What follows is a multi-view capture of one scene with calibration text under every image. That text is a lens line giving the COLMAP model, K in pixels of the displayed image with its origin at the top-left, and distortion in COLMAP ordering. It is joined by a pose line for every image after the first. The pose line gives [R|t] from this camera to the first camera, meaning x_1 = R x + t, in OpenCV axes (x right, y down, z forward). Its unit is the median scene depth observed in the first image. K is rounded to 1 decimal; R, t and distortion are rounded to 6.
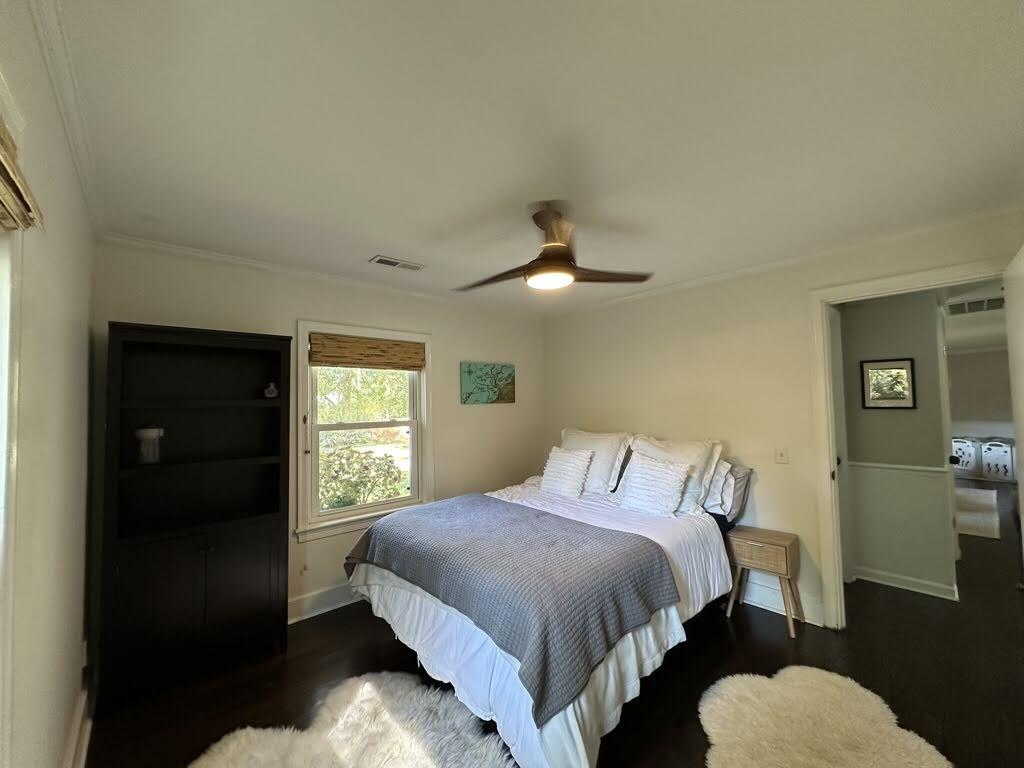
lens RADIAL K [[406.9, 0, 510.4], [0, 406.9, 383.9], [0, 0, 1]] dist [0.002179, 0.000129]
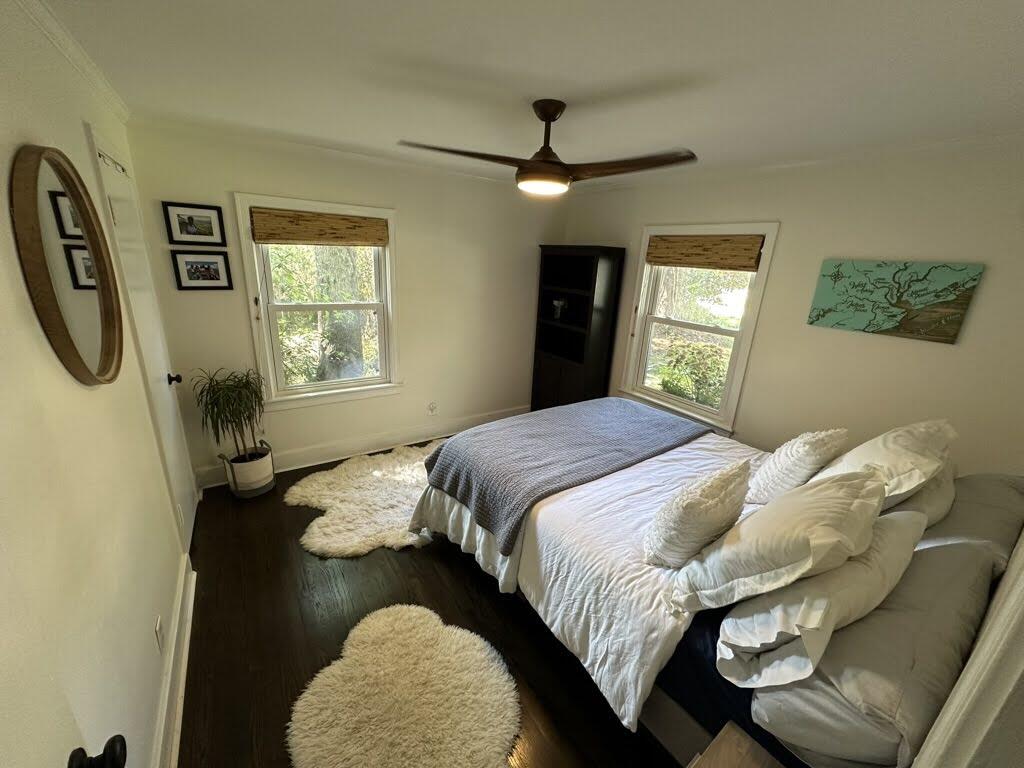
lens RADIAL K [[406.9, 0, 511.5], [0, 406.9, 386.0], [0, 0, 1]] dist [0.002179, 0.000129]
pose [[-0.136795, 0.313040, -0.939837, 0.615611], [-0.003965, 0.948575, 0.316528, -0.065643], [0.990591, 0.047026, -0.128519, 0.589431]]
